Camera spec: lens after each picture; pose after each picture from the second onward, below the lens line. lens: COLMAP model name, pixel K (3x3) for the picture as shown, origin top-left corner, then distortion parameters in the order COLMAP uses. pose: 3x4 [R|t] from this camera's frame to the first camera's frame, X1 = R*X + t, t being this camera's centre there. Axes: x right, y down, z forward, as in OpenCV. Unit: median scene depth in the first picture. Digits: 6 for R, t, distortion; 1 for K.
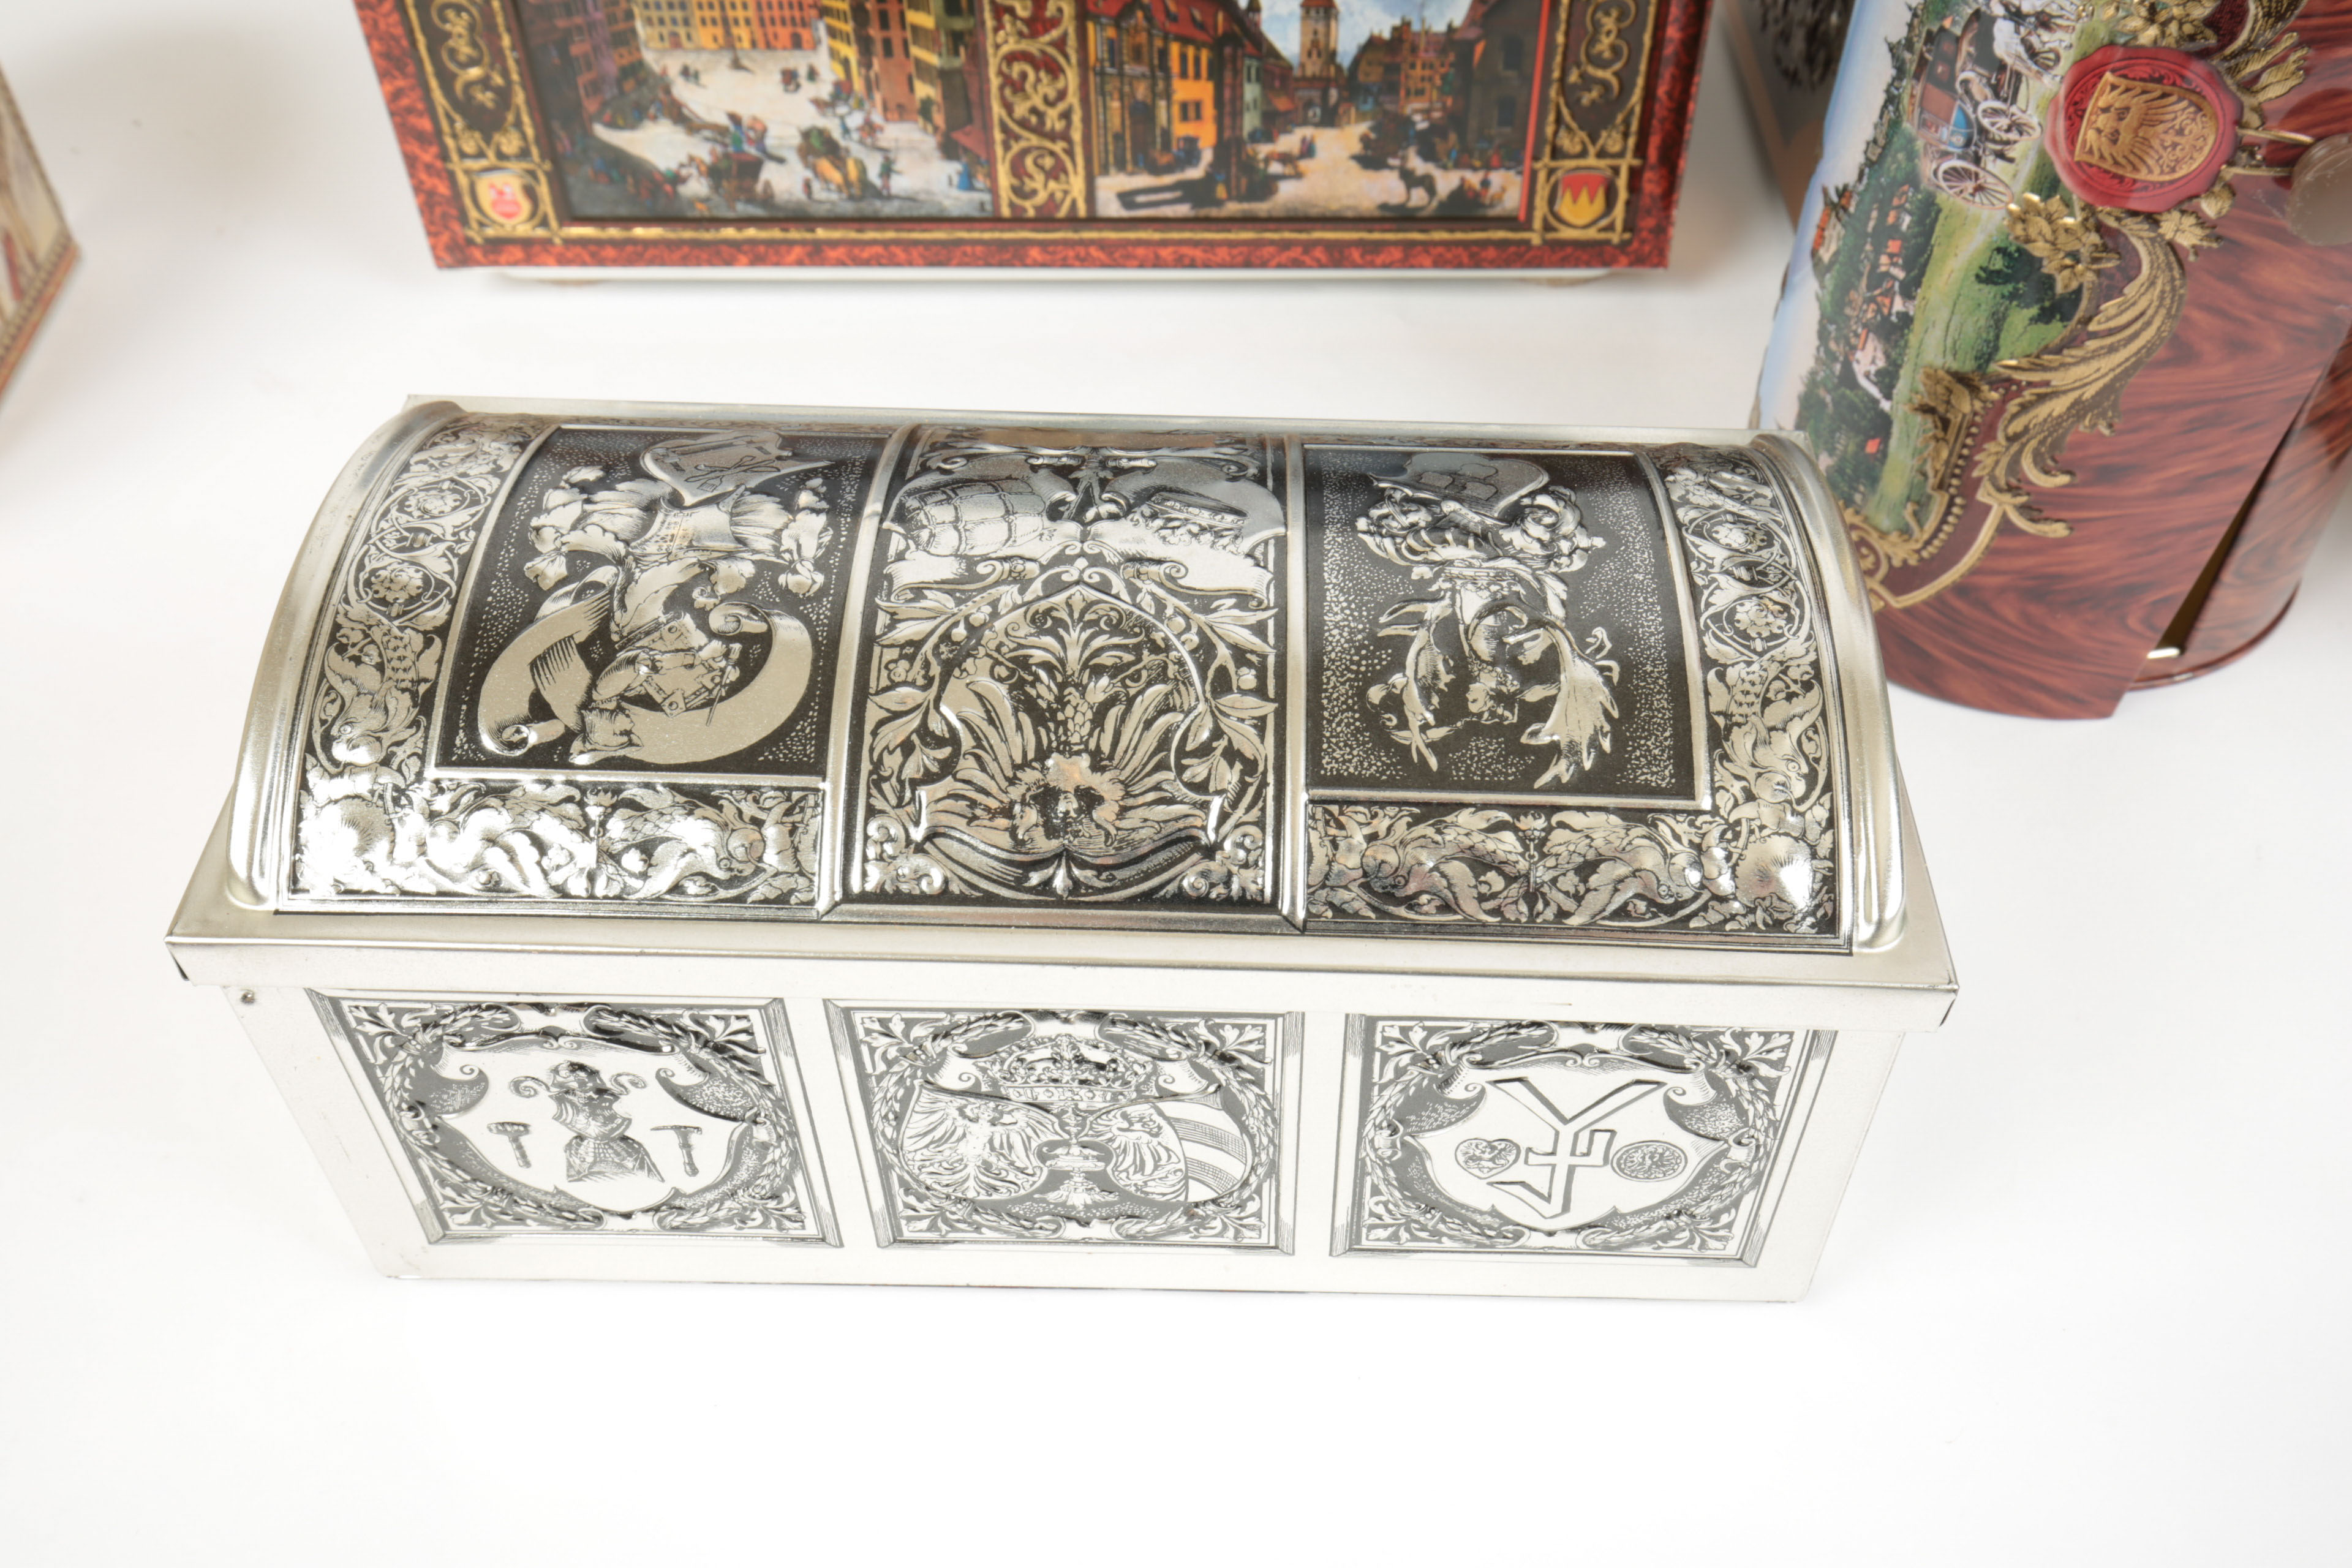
lens RADIAL K [[2151.4, 0, 1181.4], [0, 2151.4, 824.6], [0, 0, 1]] dist [0.019007, 0.000000]
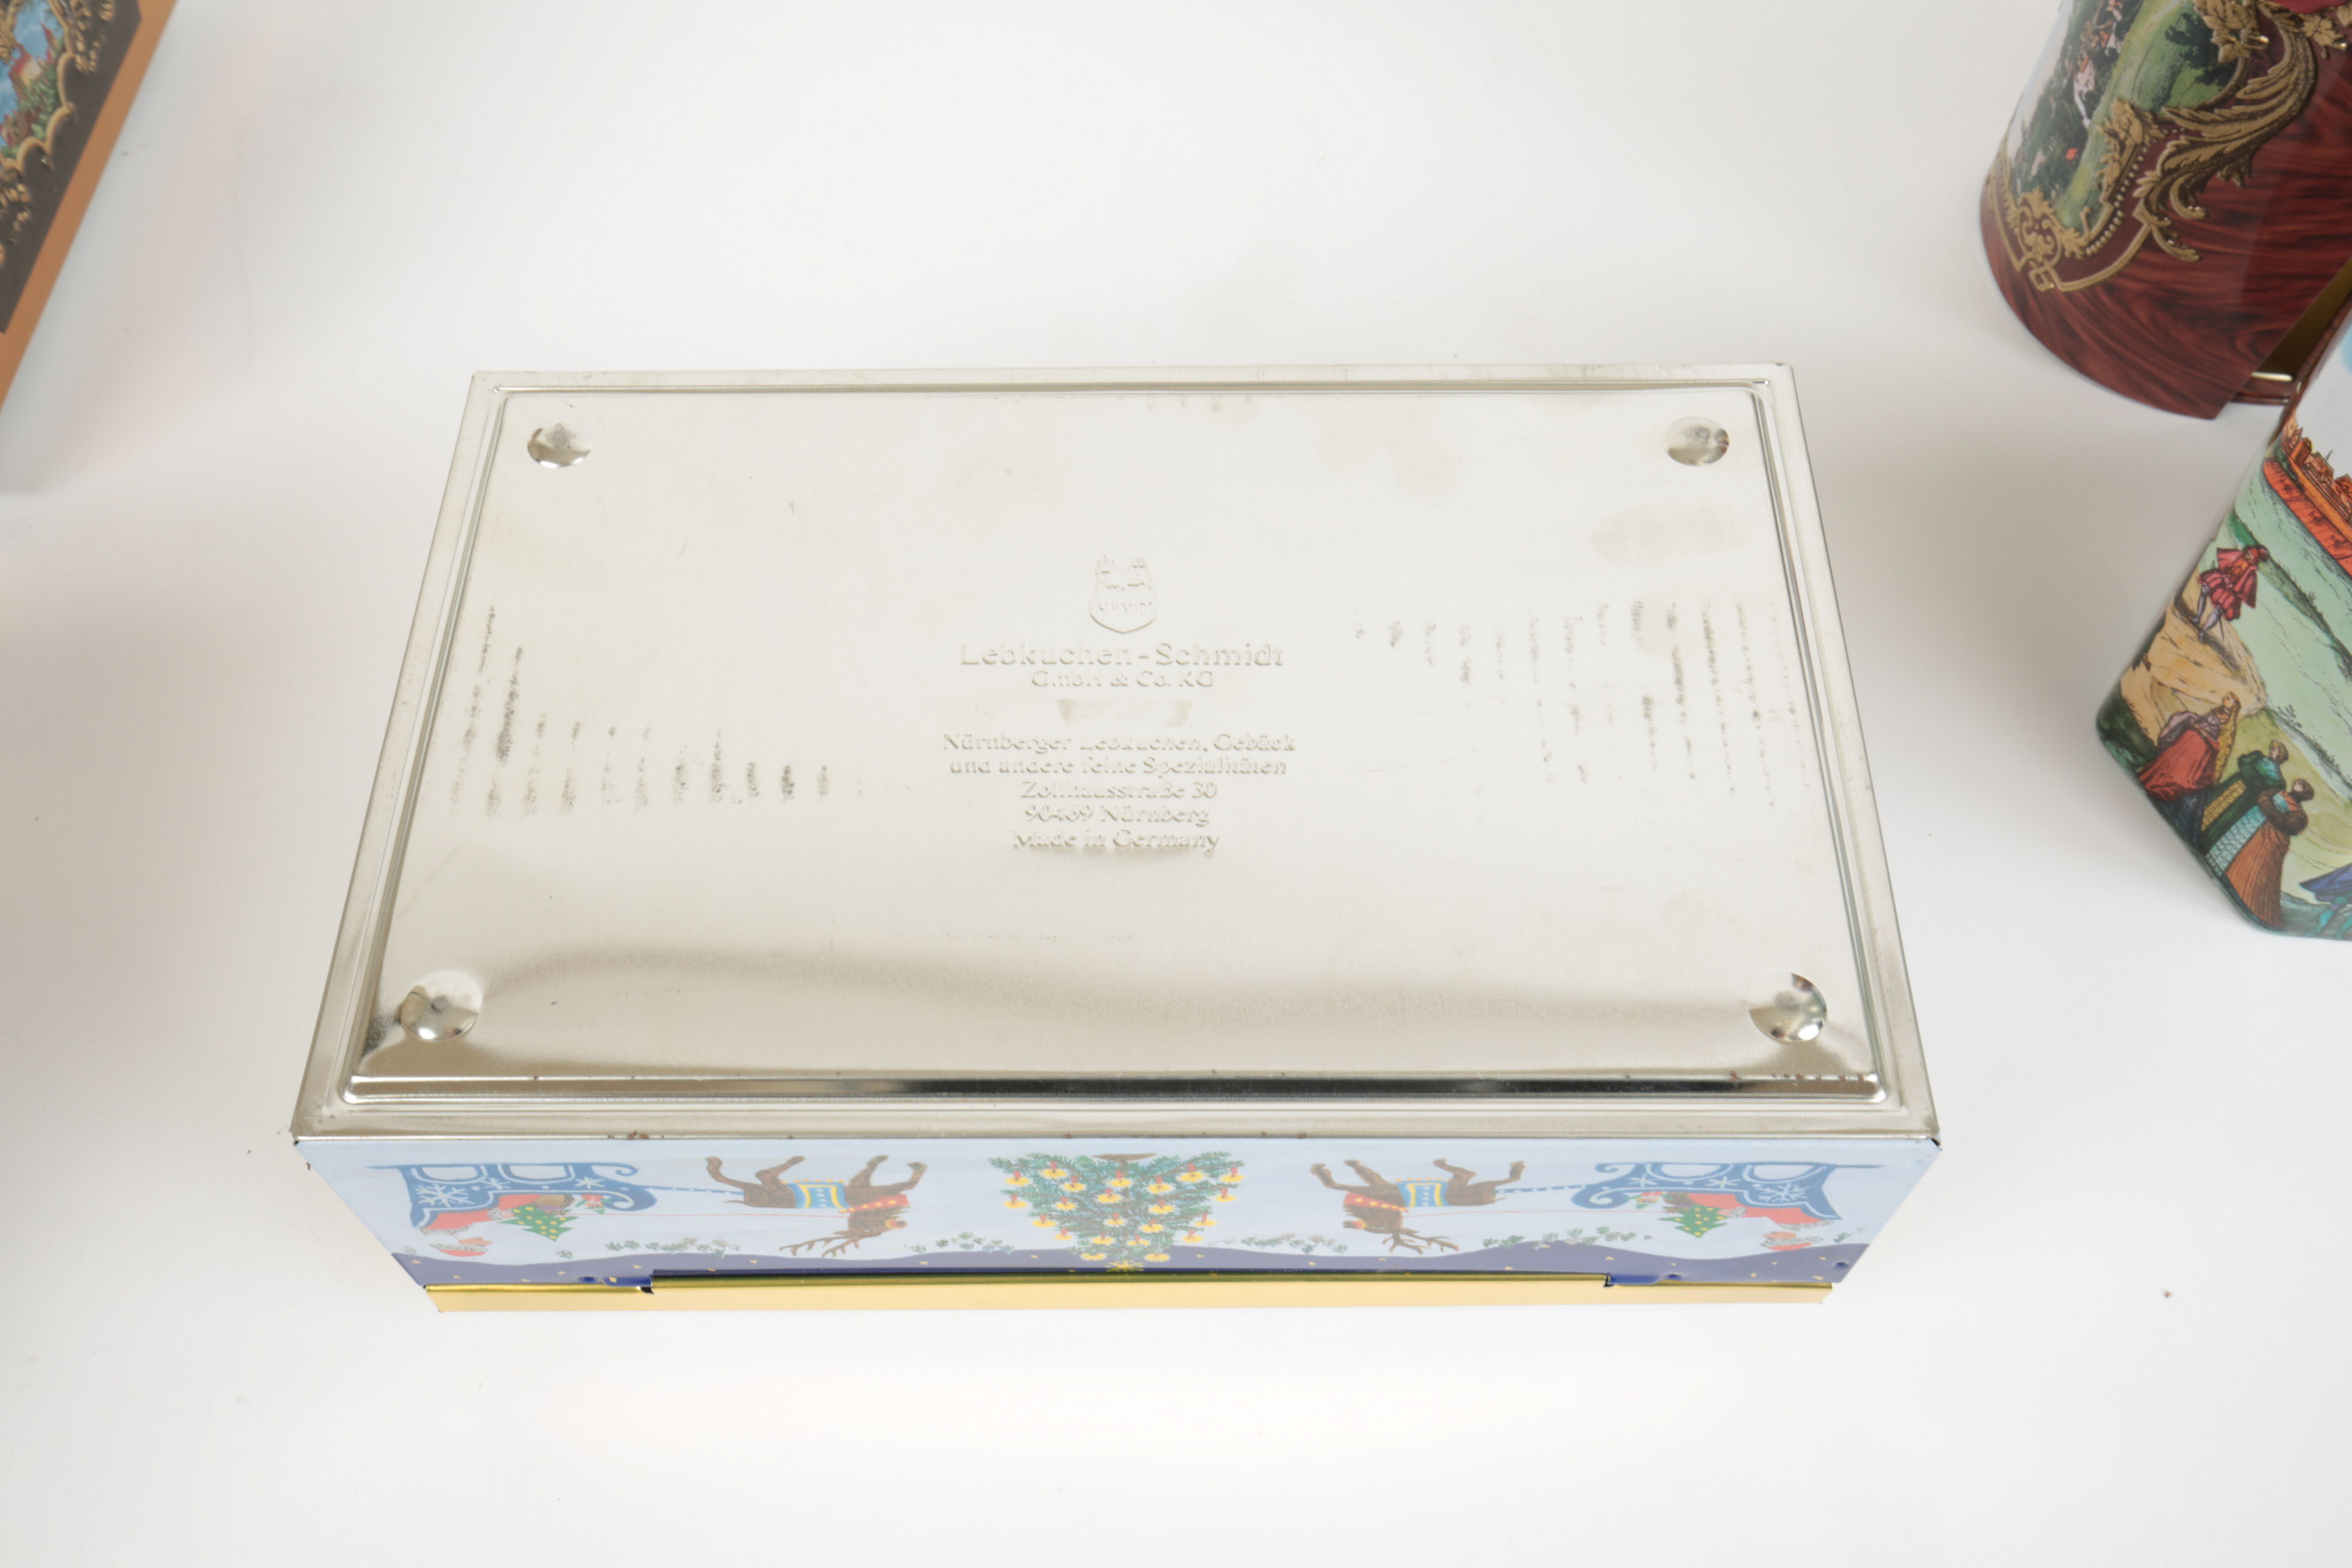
lens RADIAL K [[2102.4, 0, 1197.1], [0, 2102.4, 774.1], [0, 0, 1]] dist [0.030194, 0.006470]
pose [[0.946082, 0.273423, -0.173695, 0.174864], [-0.231086, 0.945452, 0.229610, -0.002814], [0.227000, -0.177092, 0.957658, -0.382955]]
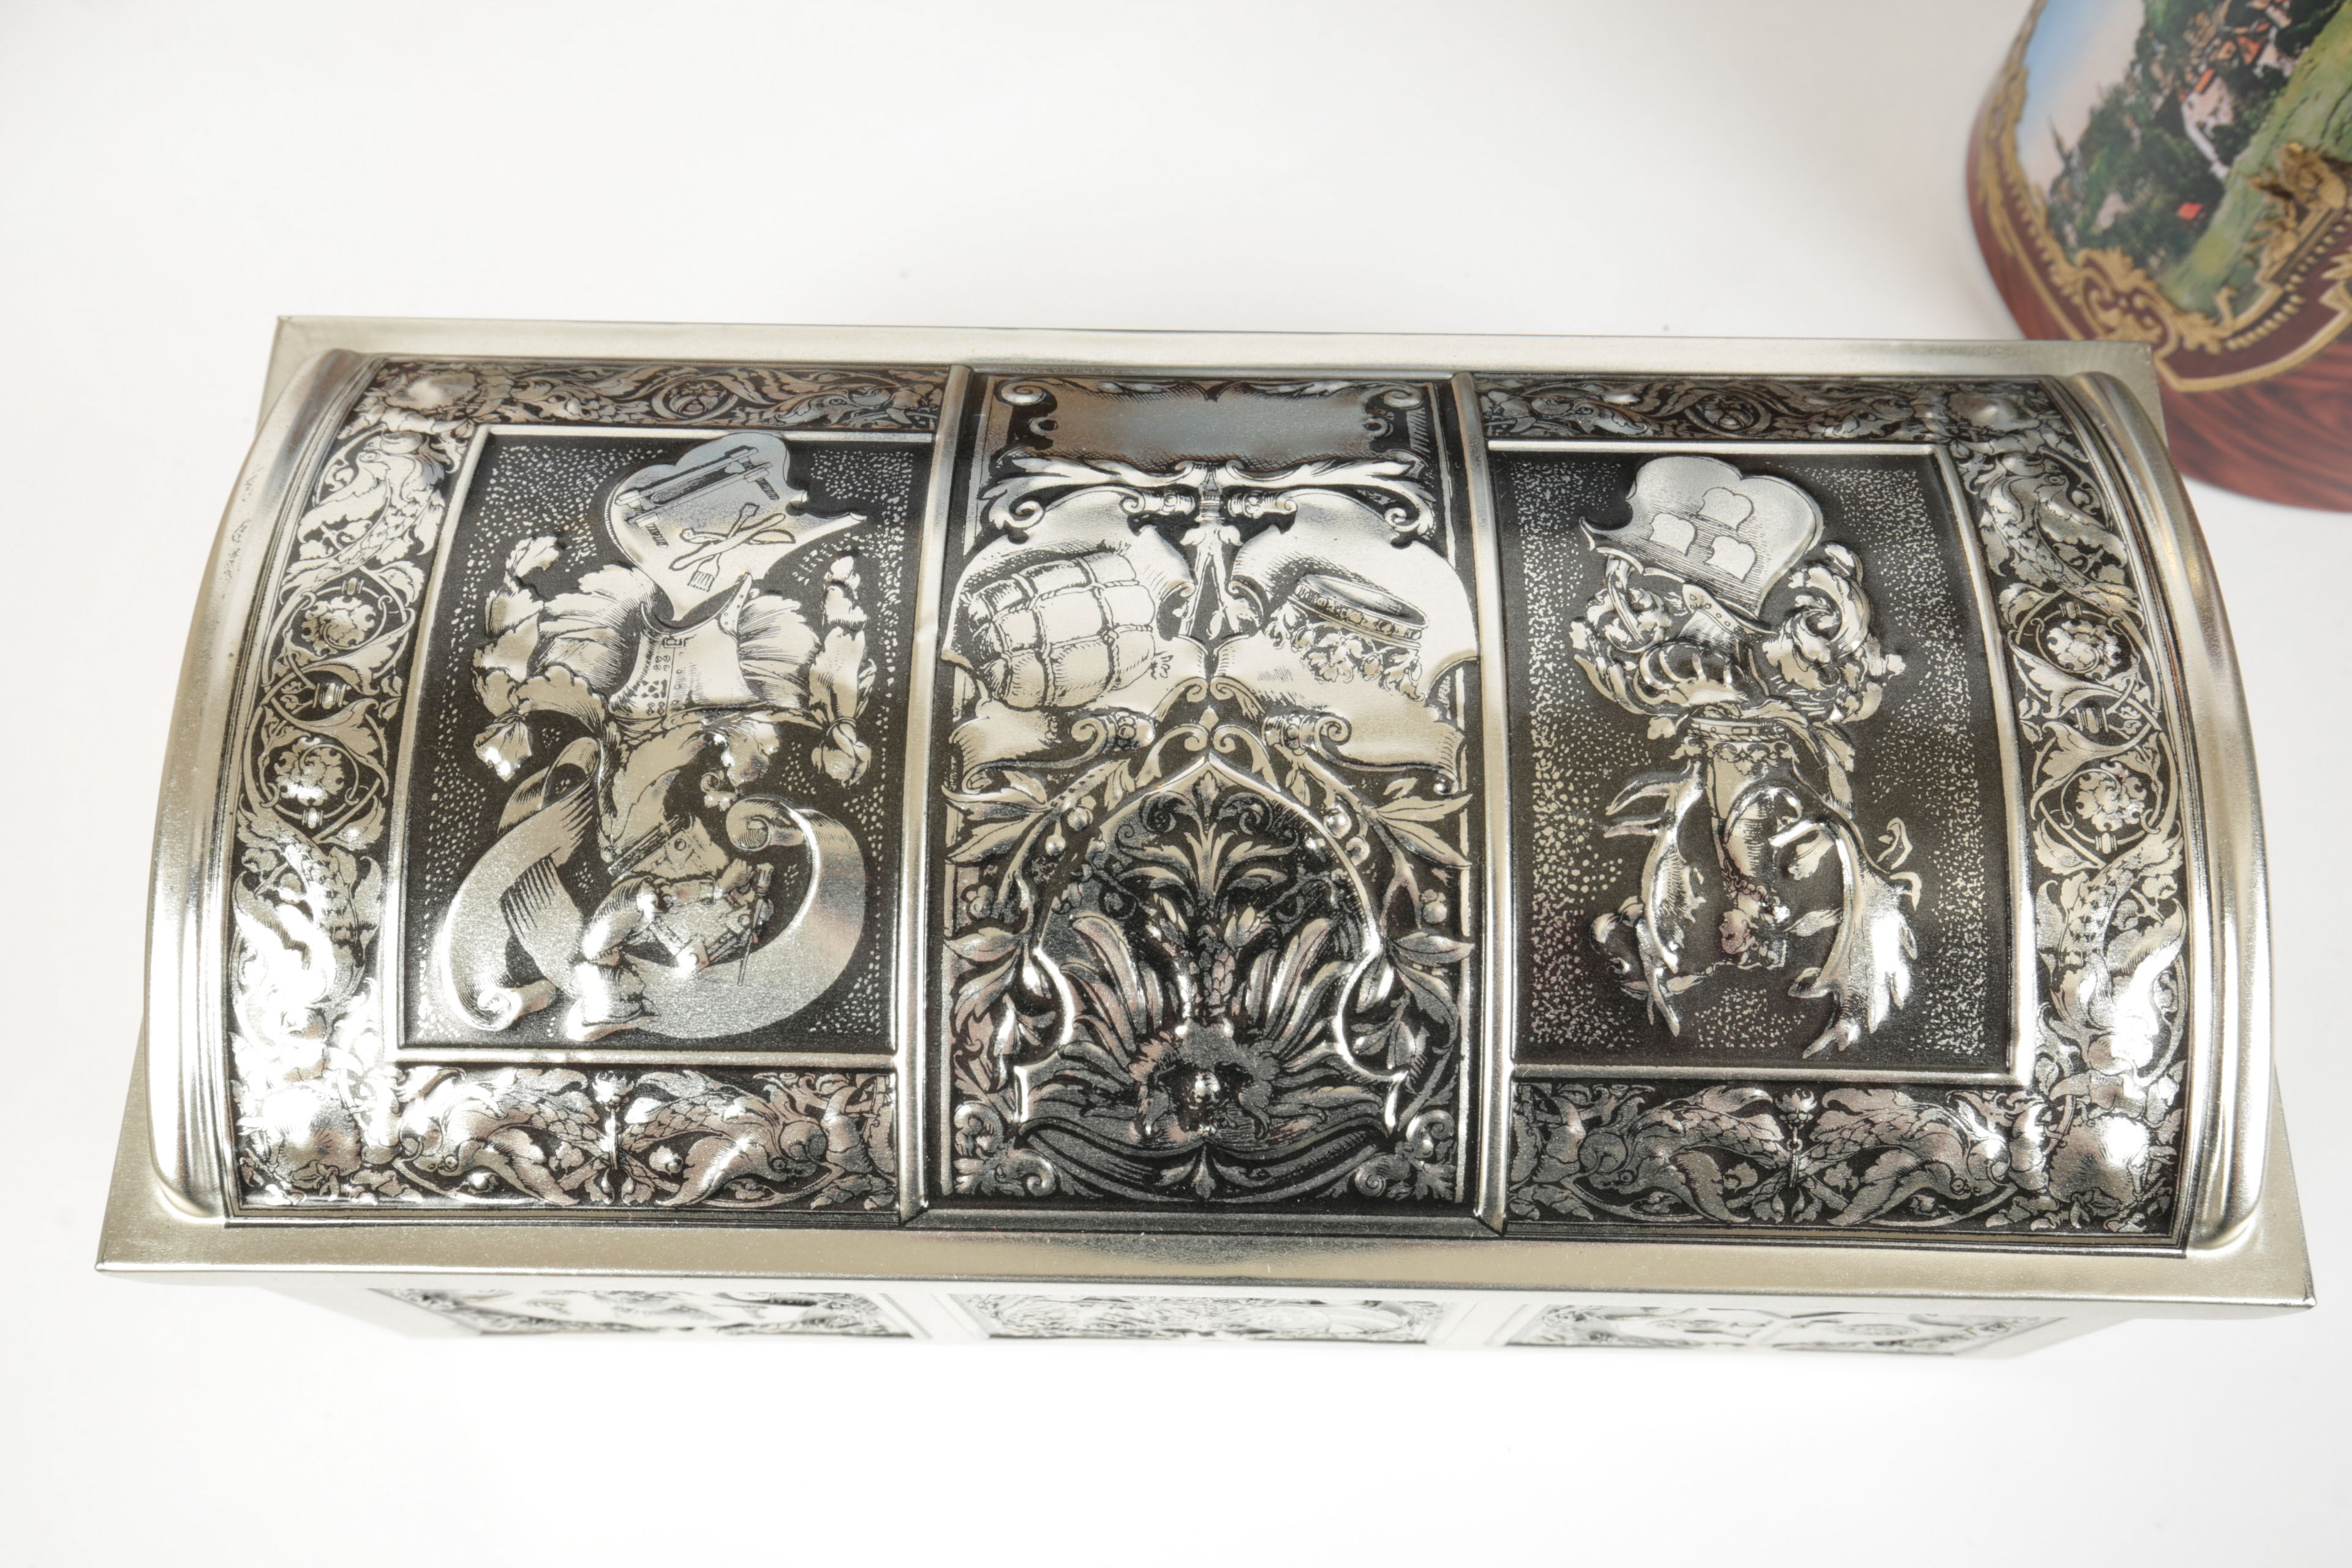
lens RADIAL K [[2151.4, 0, 1164.1], [0, 2151.4, 791.8], [0, 0, 1]] dist [0.019007, 0.000000]
pose [[0.999852, -0.016283, -0.005509, -0.048148], [0.017167, 0.929613, 0.368138, -0.308177], [-0.000873, -0.368178, 0.929755, 0.237420]]
